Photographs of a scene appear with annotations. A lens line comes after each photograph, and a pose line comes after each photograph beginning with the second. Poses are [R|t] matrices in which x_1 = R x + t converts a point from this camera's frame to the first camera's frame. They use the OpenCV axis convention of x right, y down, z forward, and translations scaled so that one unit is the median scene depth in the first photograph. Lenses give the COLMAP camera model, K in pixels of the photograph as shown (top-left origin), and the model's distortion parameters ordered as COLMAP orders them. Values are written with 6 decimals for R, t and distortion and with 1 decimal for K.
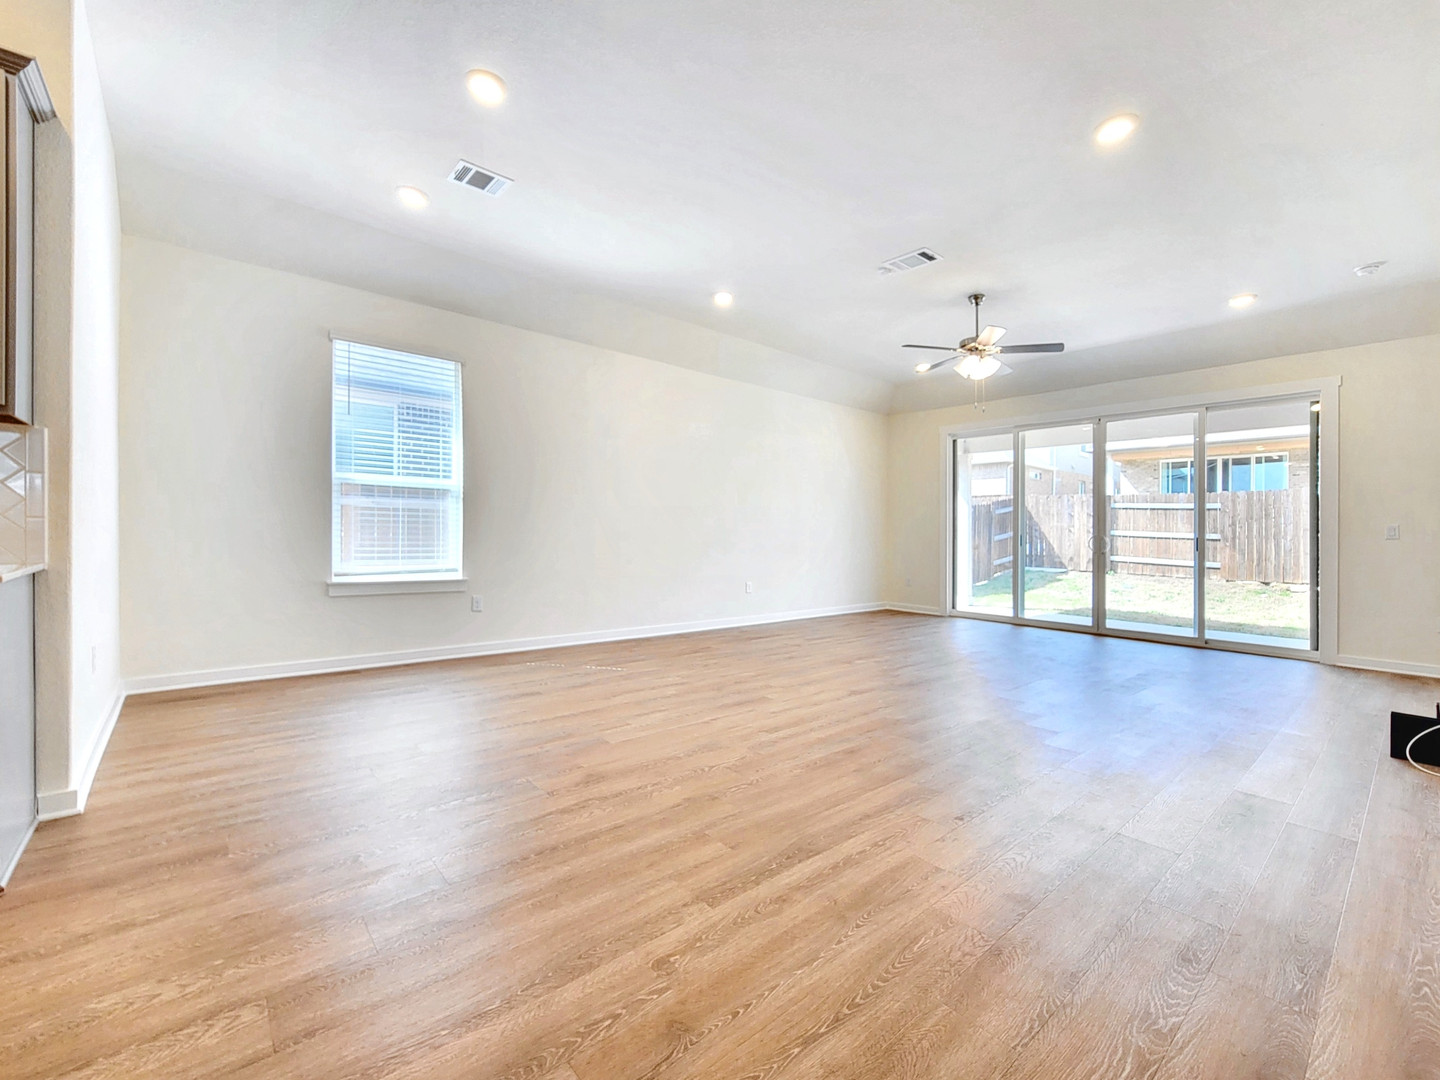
lens RADIAL K [[604.8, 0, 727.5], [0, 604.8, 550.5], [0, 0, 1]] dist [-0.002612, -0.000072]
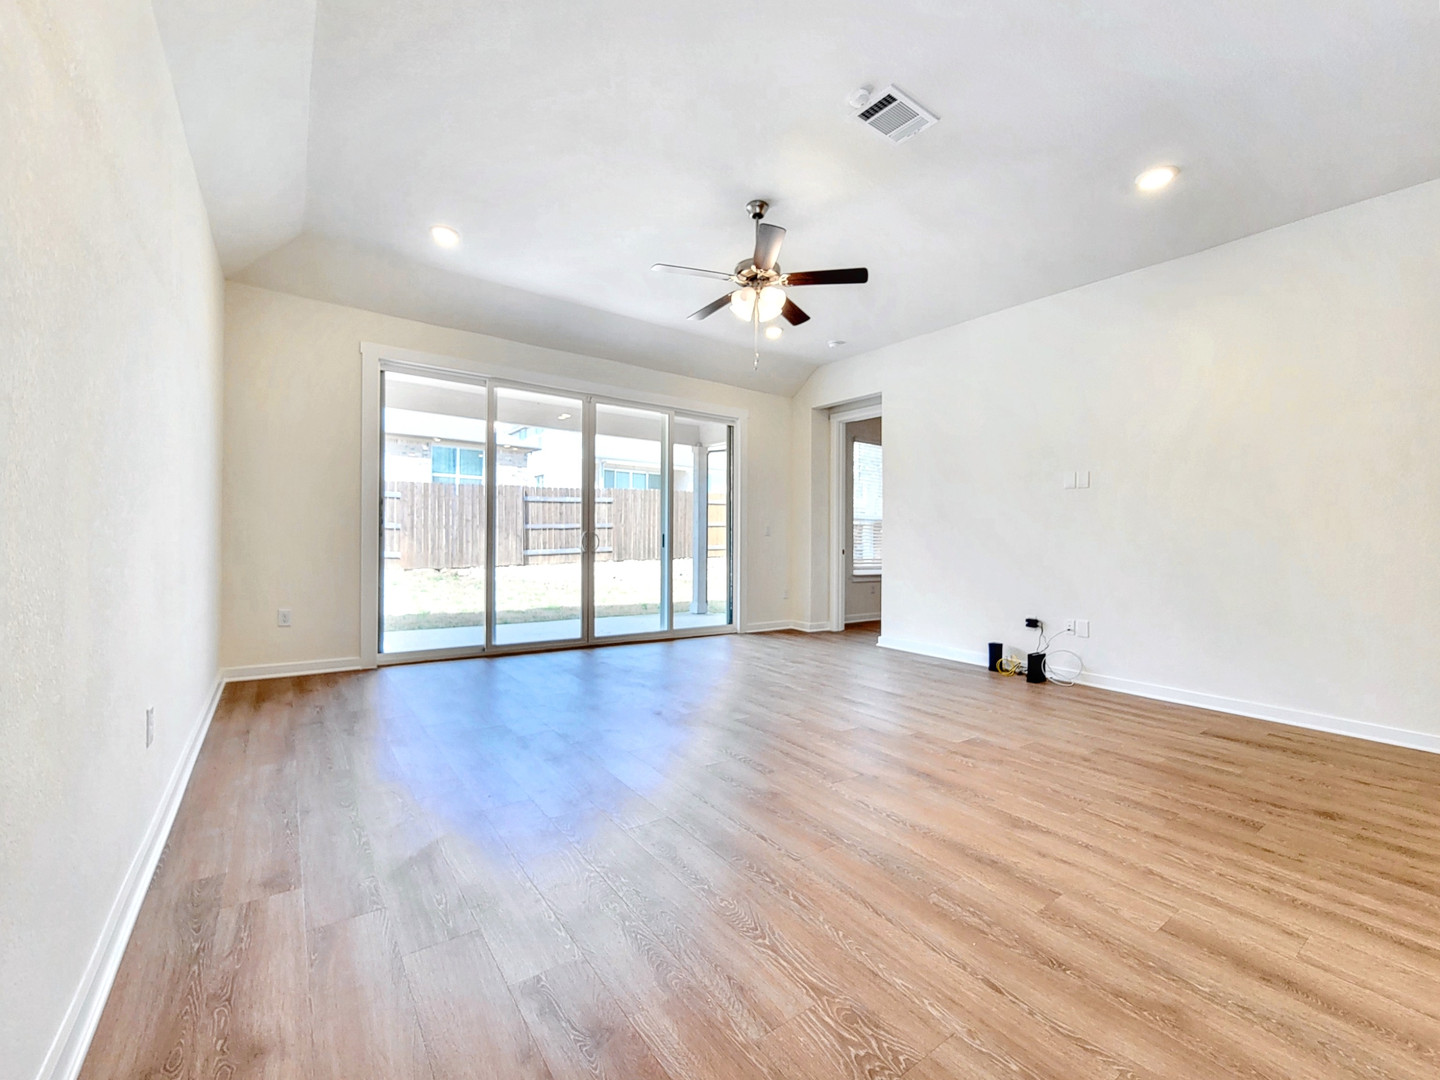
lens RADIAL K [[604.8, 0, 723.9], [0, 604.8, 532.5], [0, 0, 1]] dist [-0.002612, -0.000072]
pose [[0.098385, -0.008920, 0.995108, -0.193429], [0.009820, 0.999920, 0.007992, -0.024365], [-0.995100, 0.008985, 0.098464, 0.618098]]
